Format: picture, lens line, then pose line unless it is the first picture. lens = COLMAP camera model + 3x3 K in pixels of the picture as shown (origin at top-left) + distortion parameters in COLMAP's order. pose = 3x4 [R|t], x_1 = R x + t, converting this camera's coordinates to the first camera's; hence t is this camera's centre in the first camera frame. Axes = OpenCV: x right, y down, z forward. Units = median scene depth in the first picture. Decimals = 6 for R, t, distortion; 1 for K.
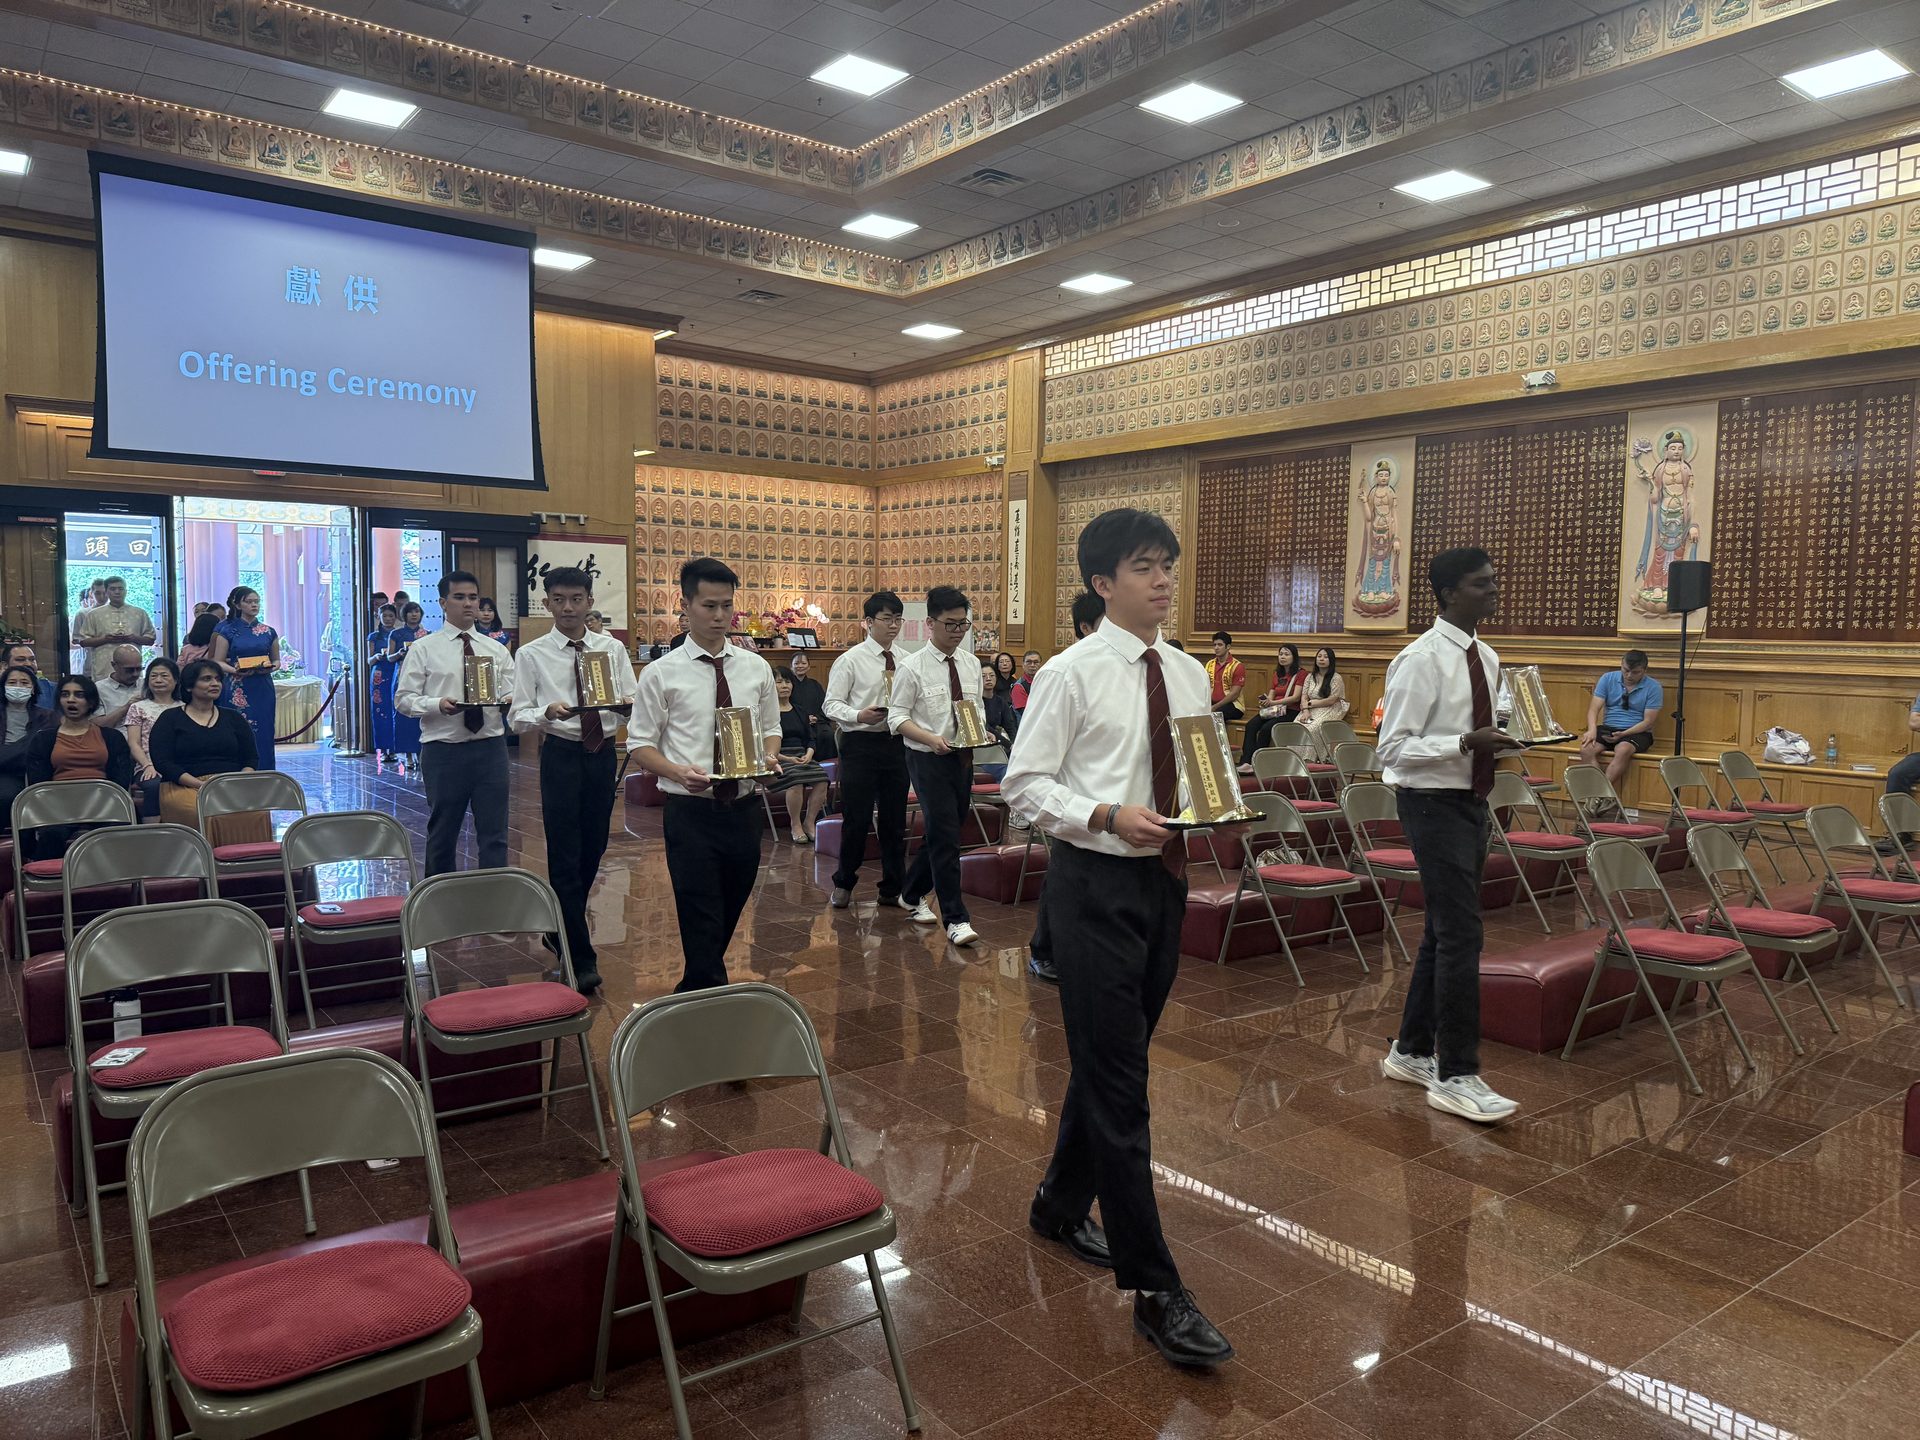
lens RADIAL K [[1372.1, 0, 962.7], [0, 1372.1, 739.1], [0, 0, 1]] dist [0.040903, -0.035536]
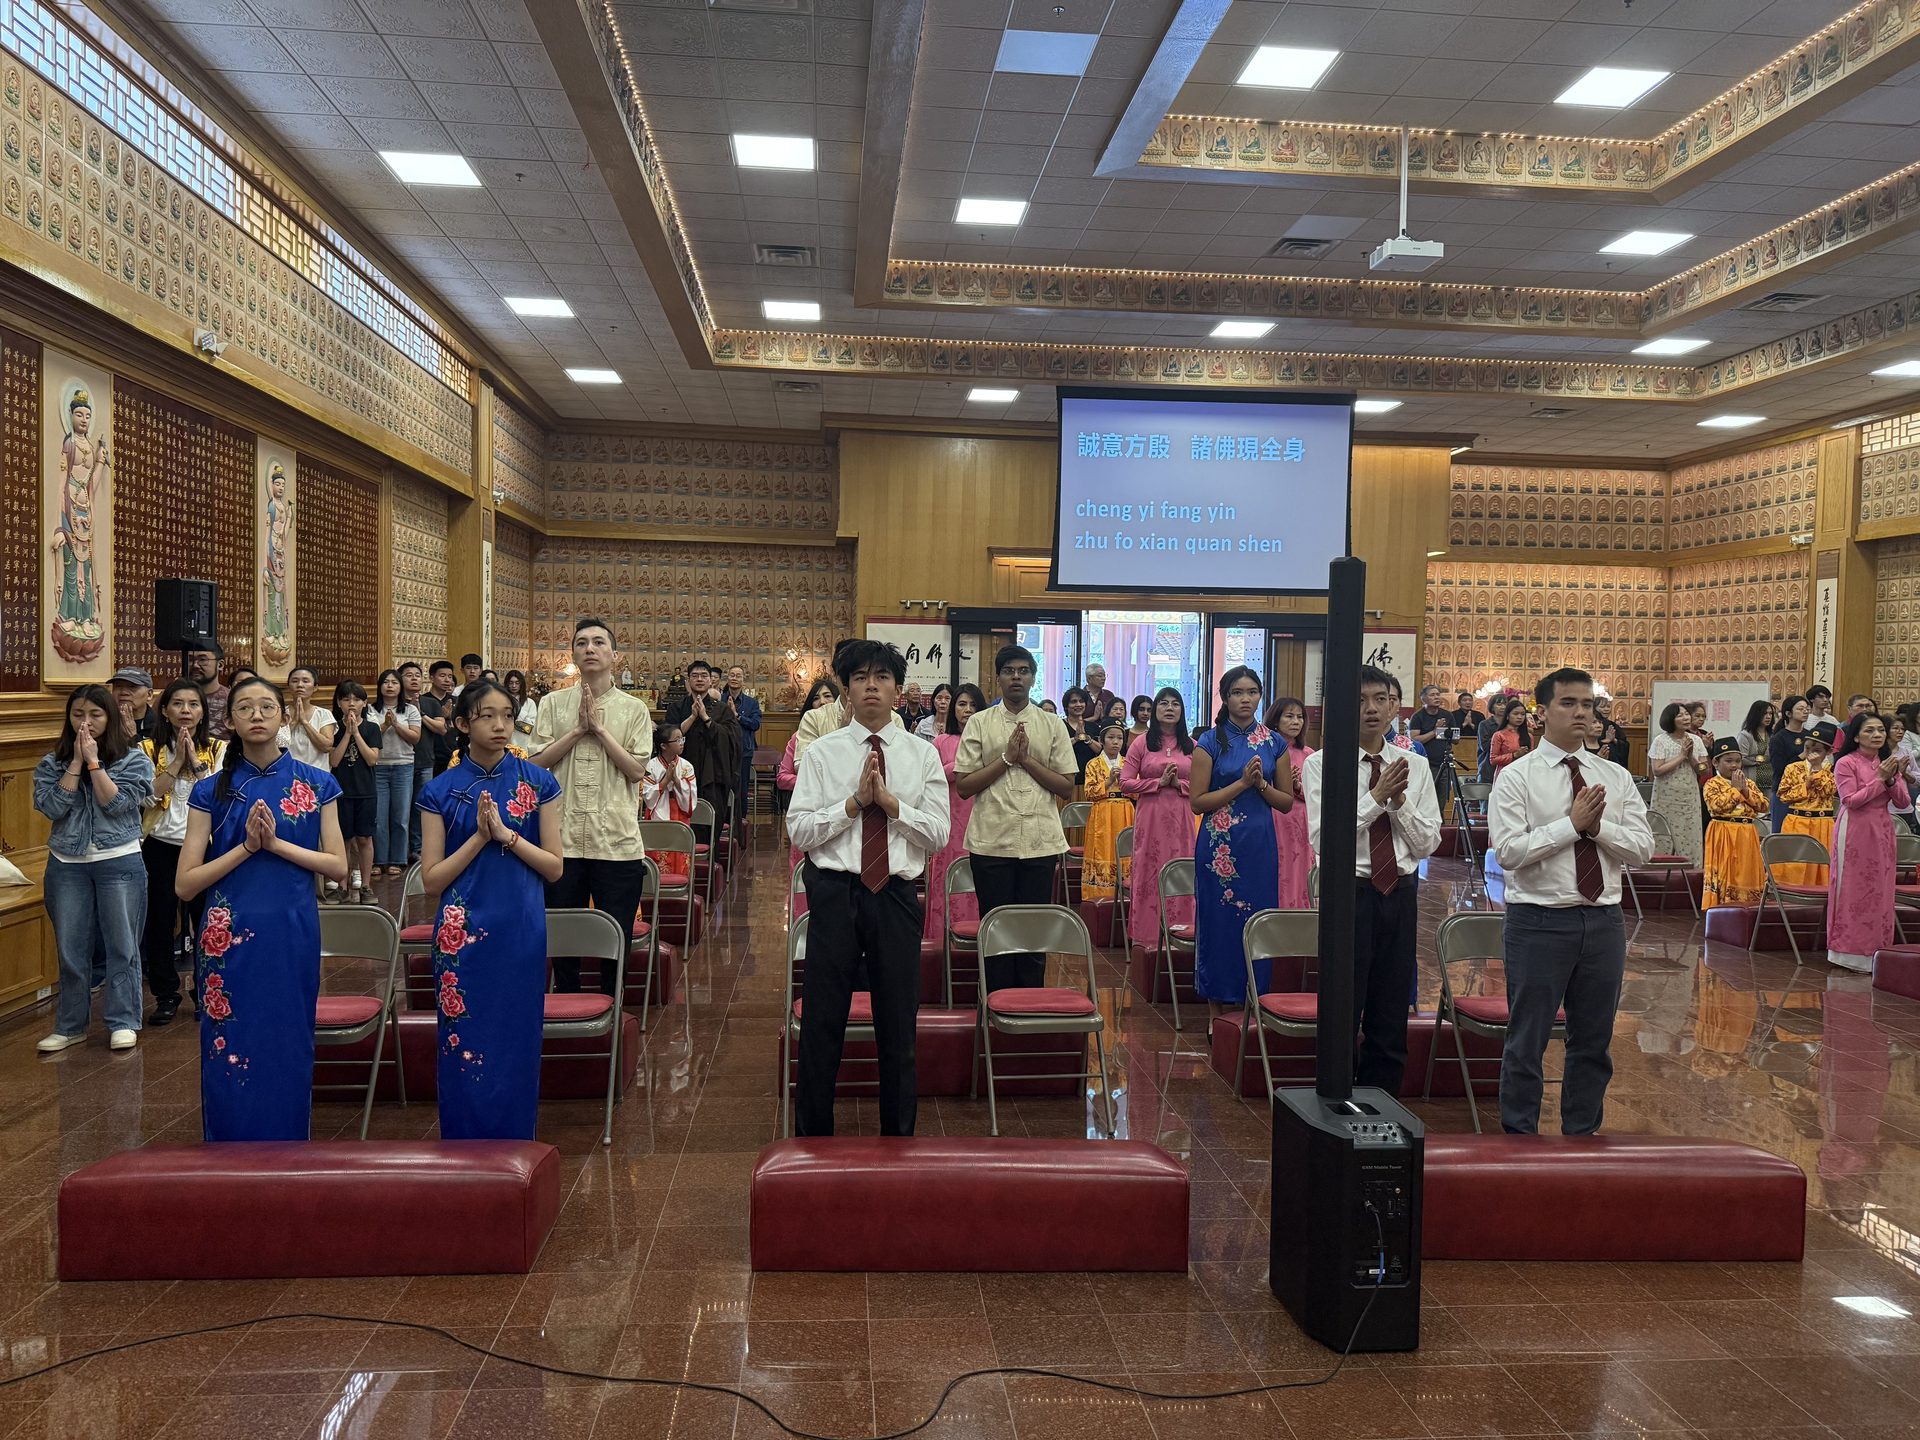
lens RADIAL K [[1372.1, 0, 962.7], [0, 1372.1, 739.1], [0, 0, 1]] dist [0.040903, -0.035536]
pose [[0.854190, 0.021791, -0.519504, 0.031322], [-0.046051, 0.998366, -0.033843, 0.003017], [0.517918, 0.052832, 0.853797, -0.172745]]
